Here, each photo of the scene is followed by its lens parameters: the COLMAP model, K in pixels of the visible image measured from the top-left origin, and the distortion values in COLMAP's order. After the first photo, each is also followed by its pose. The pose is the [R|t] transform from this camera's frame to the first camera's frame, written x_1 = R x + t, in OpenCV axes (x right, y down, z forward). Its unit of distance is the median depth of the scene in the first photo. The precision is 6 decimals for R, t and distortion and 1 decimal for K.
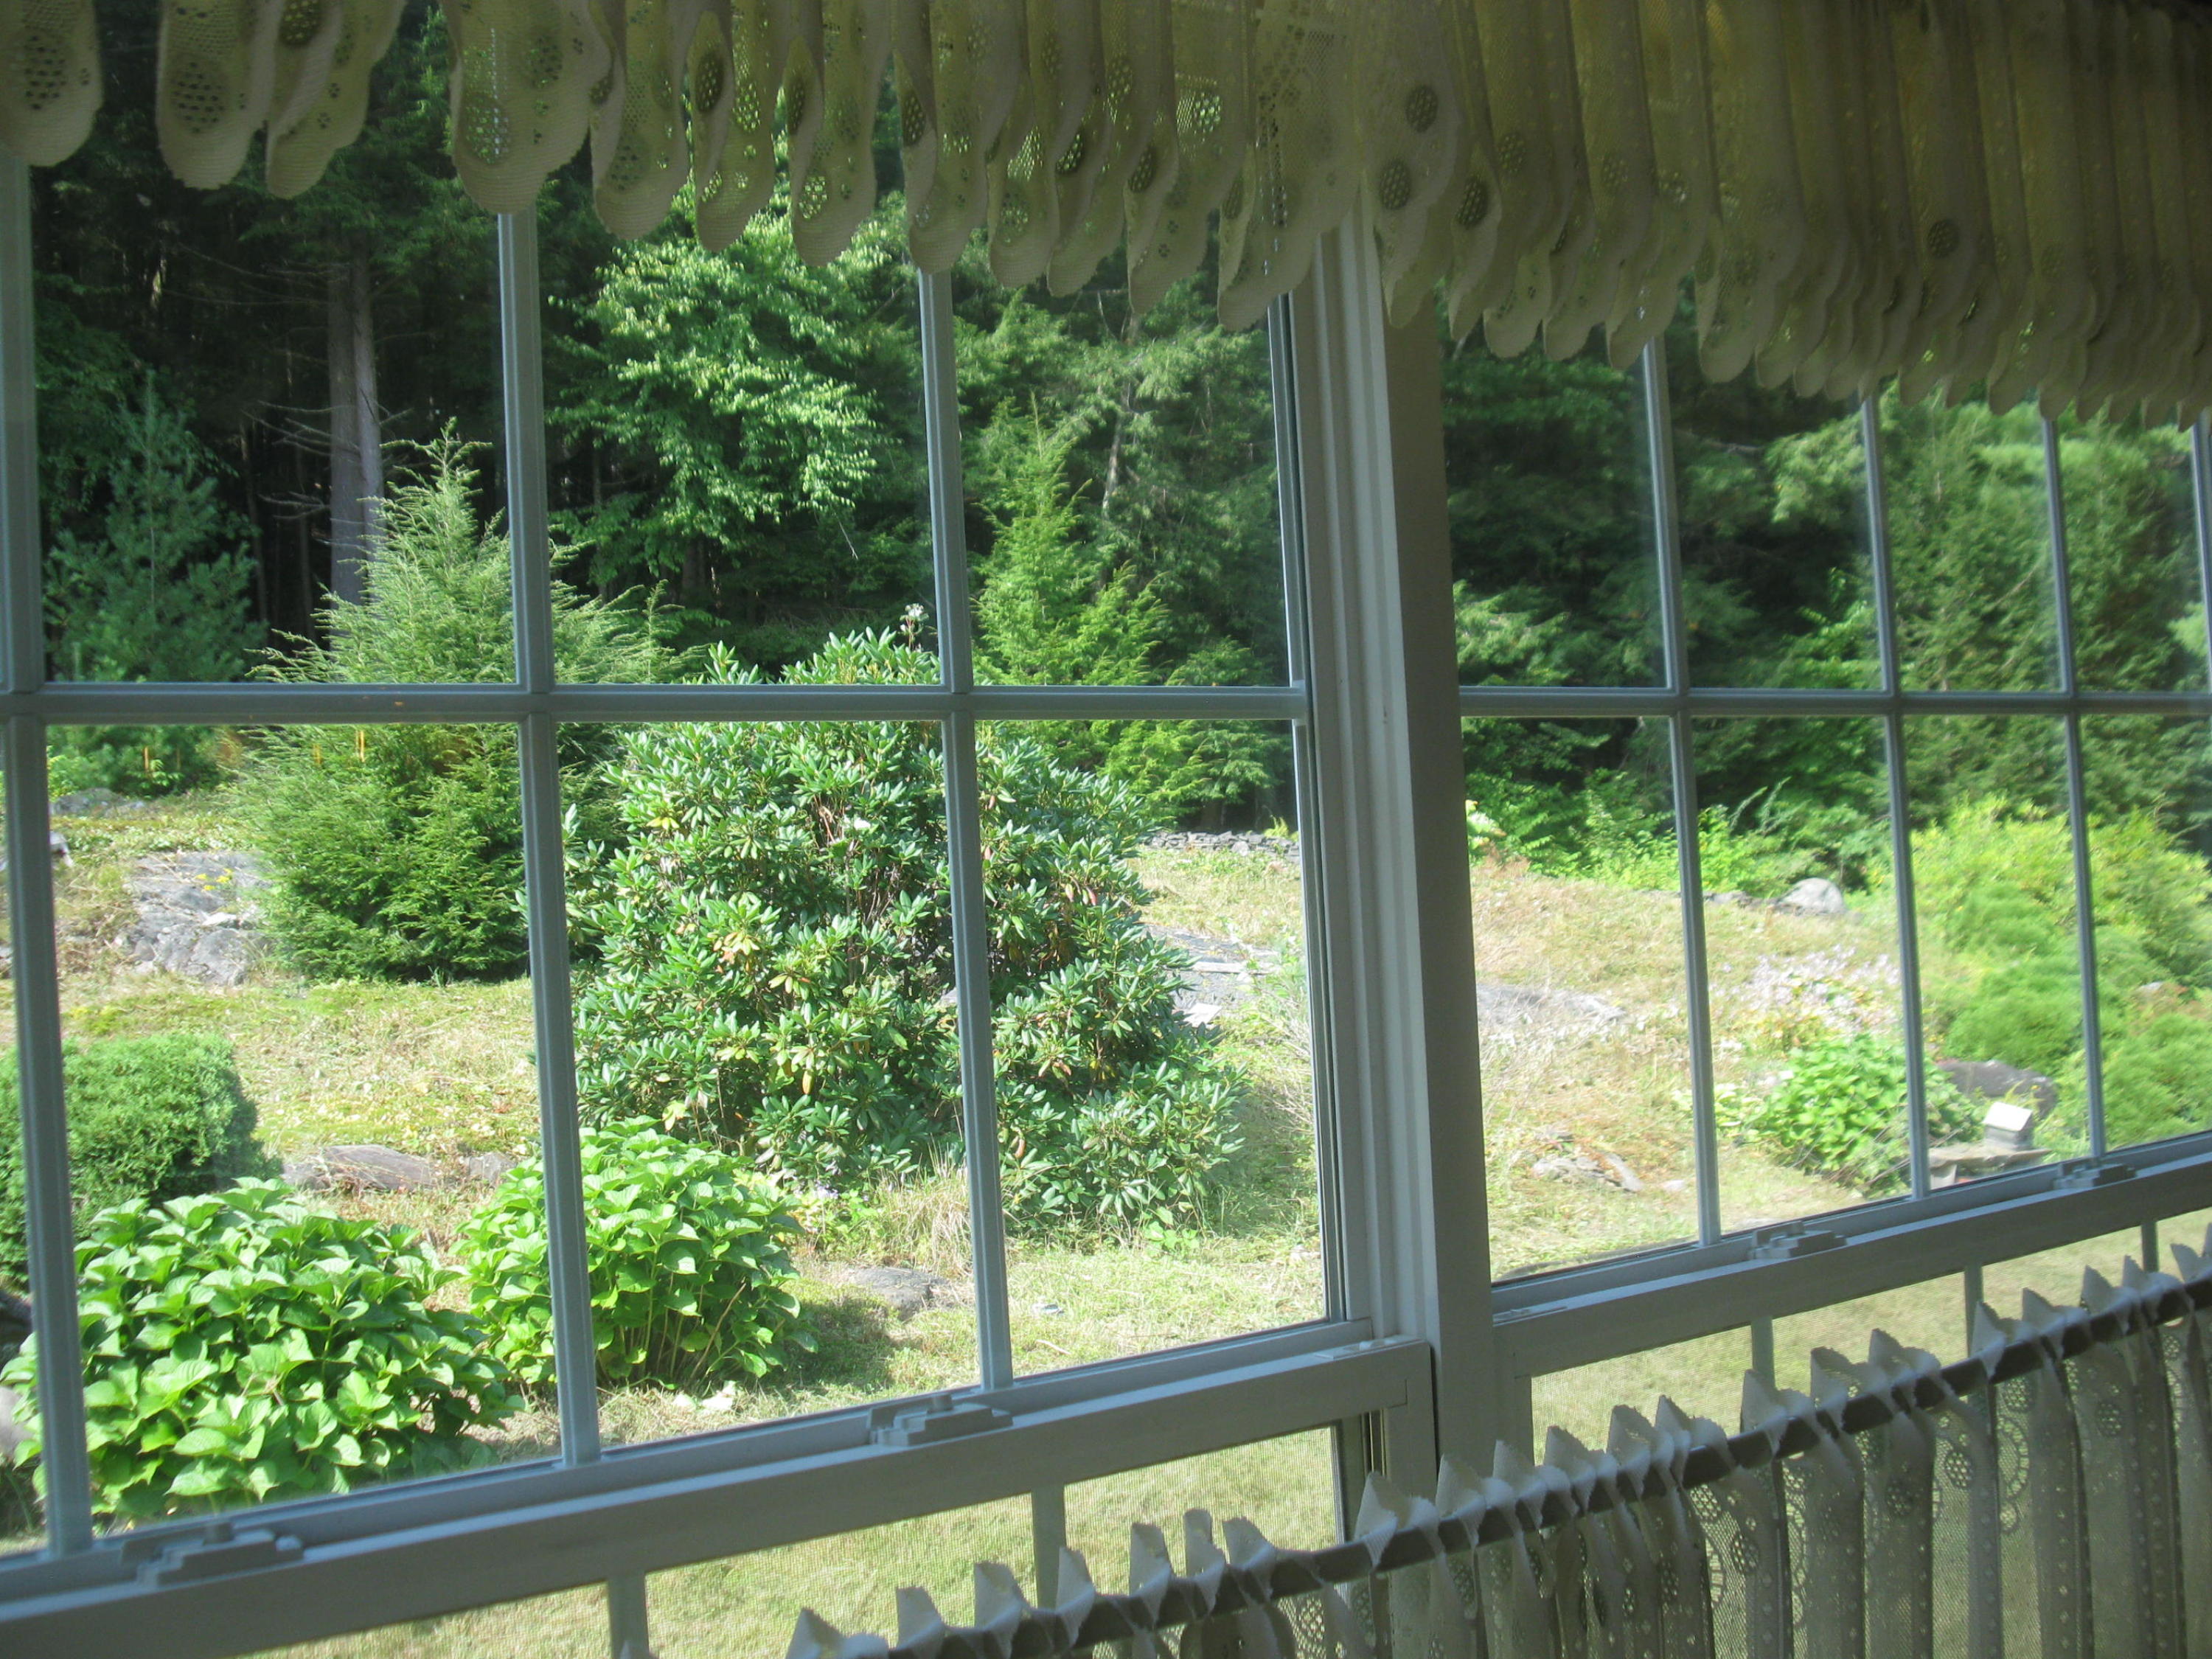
lens RADIAL K [[2352.3, 0, 1108.1], [0, 2352.3, 842.1], [0, 0, 1]] dist [-0.185397, 0.205641]
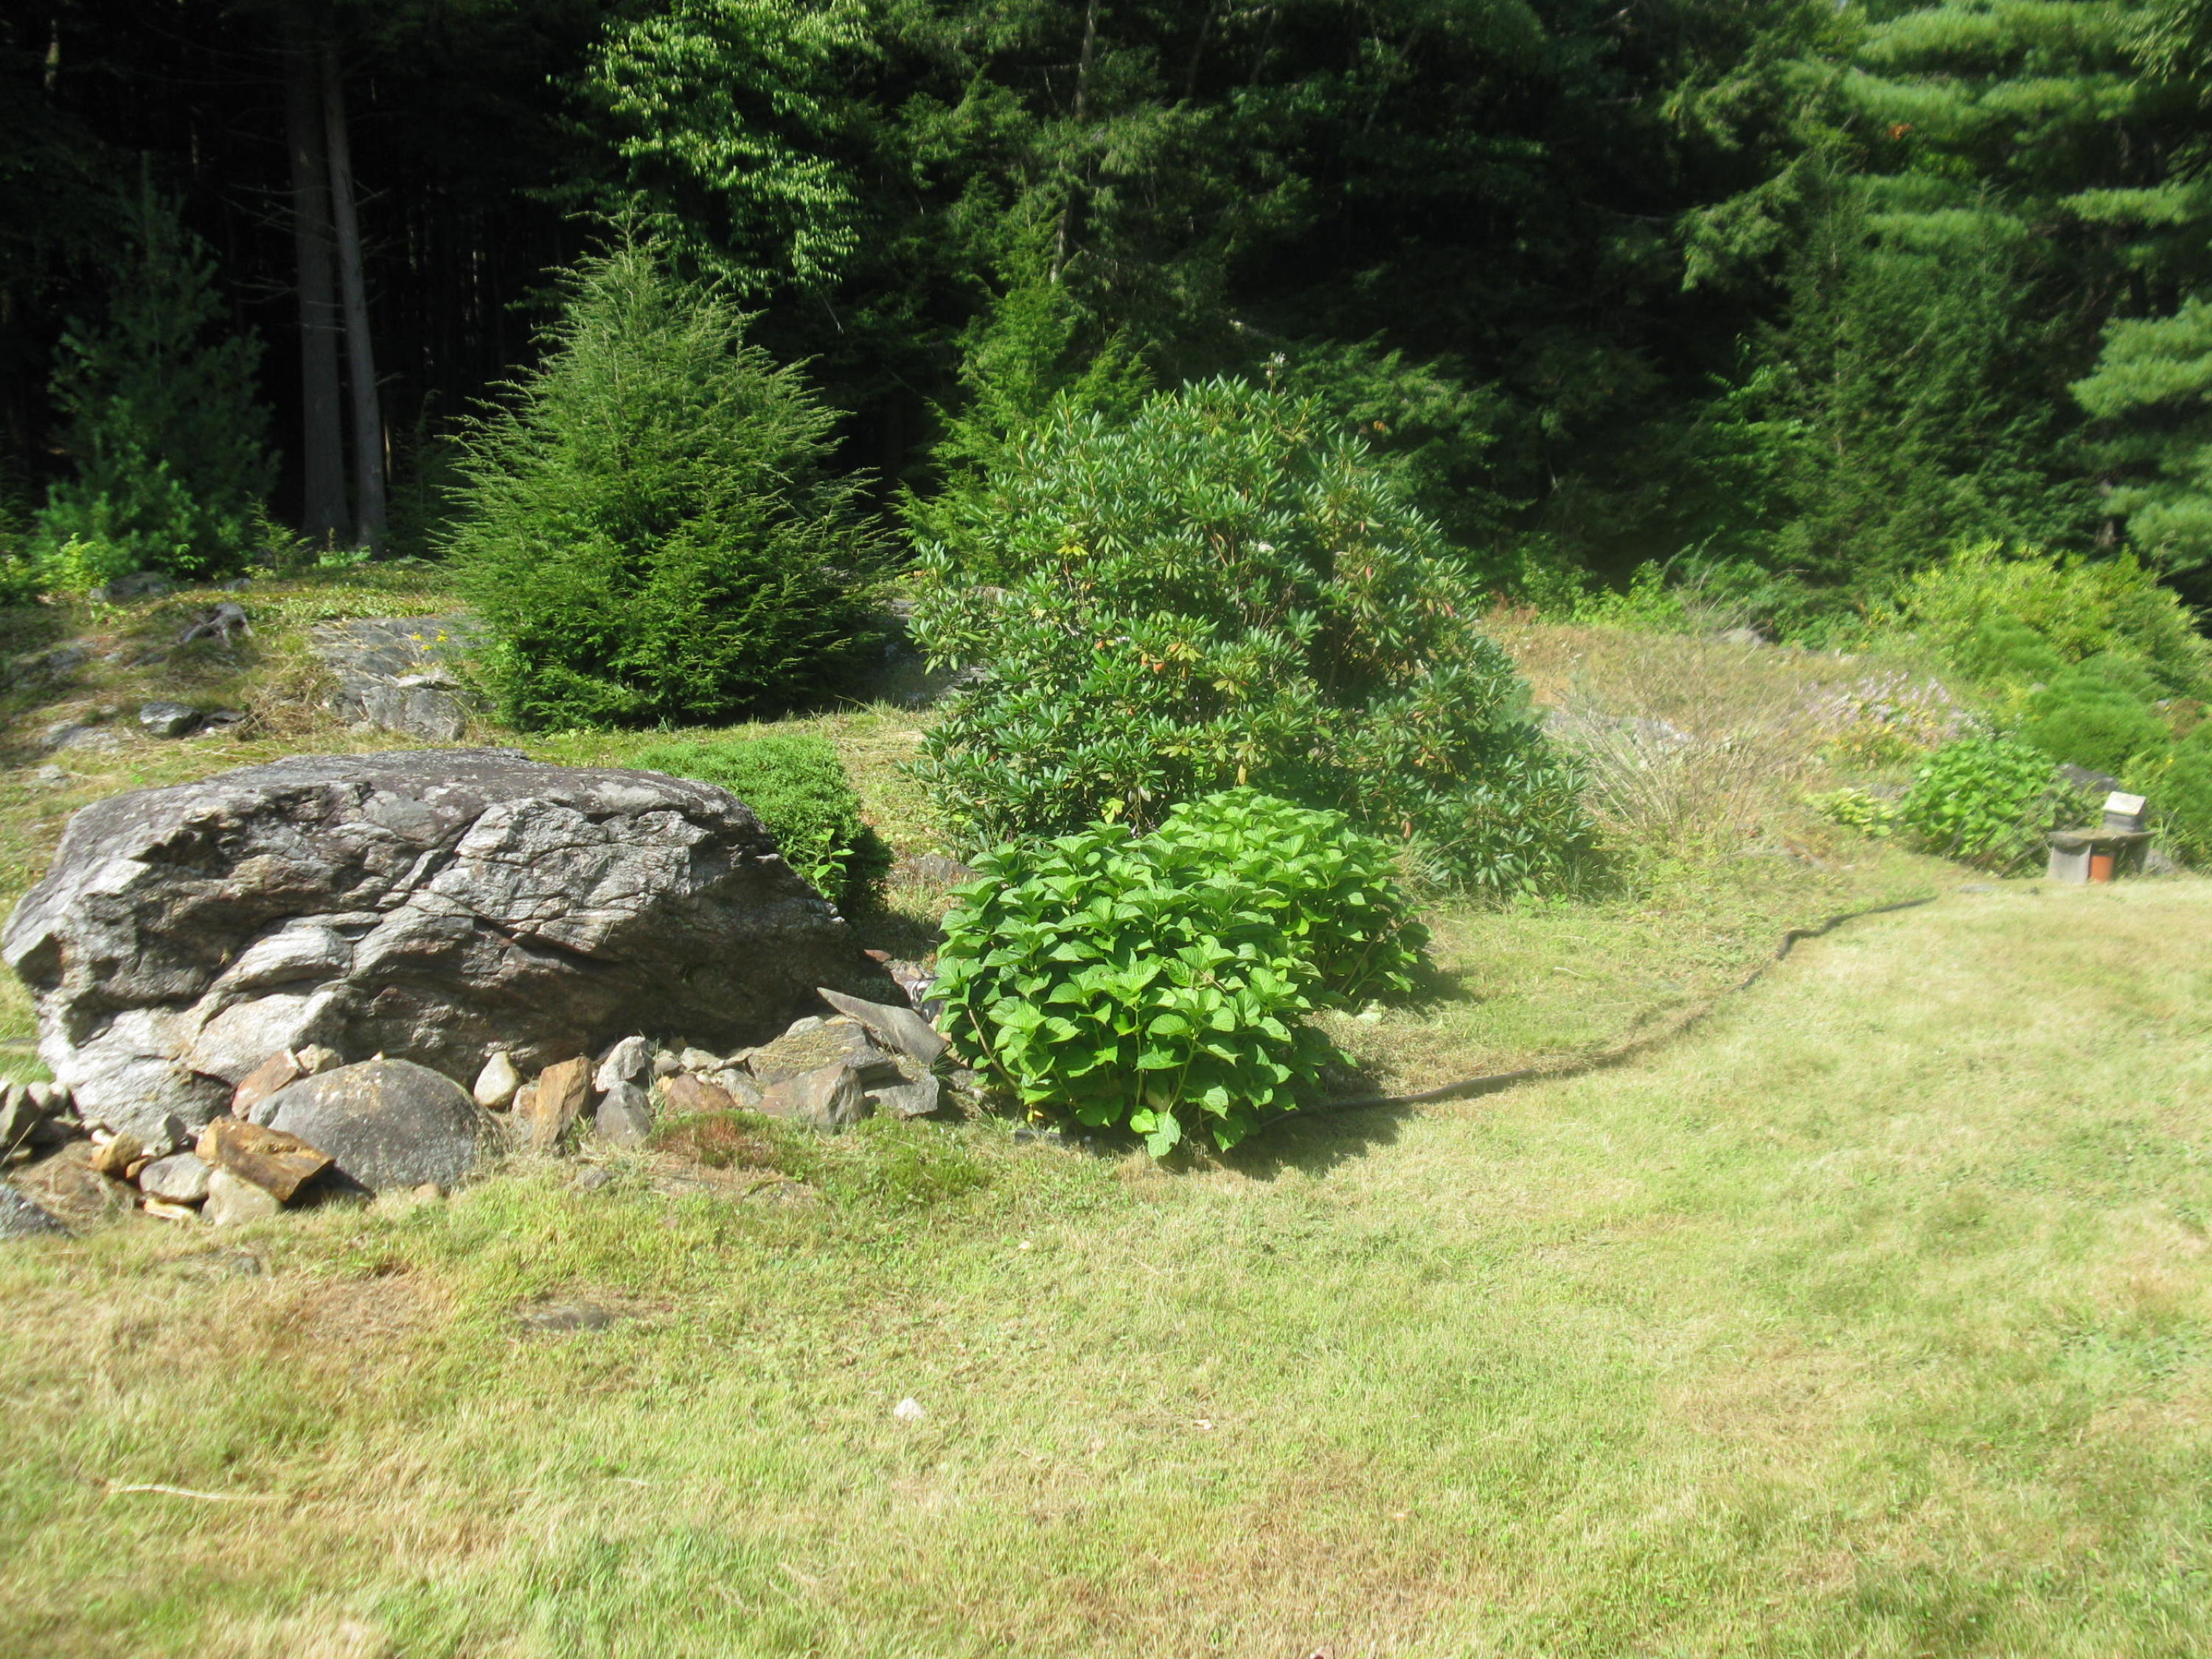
lens RADIAL K [[2352.3, 0, 1108.1], [0, 2352.3, 842.1], [0, 0, 1]] dist [-0.185397, 0.205641]
pose [[0.995251, -0.031584, 0.092080, -0.095867], [0.023019, 0.995433, 0.092641, 0.009091], [-0.094586, -0.090081, 0.991433, -0.039422]]
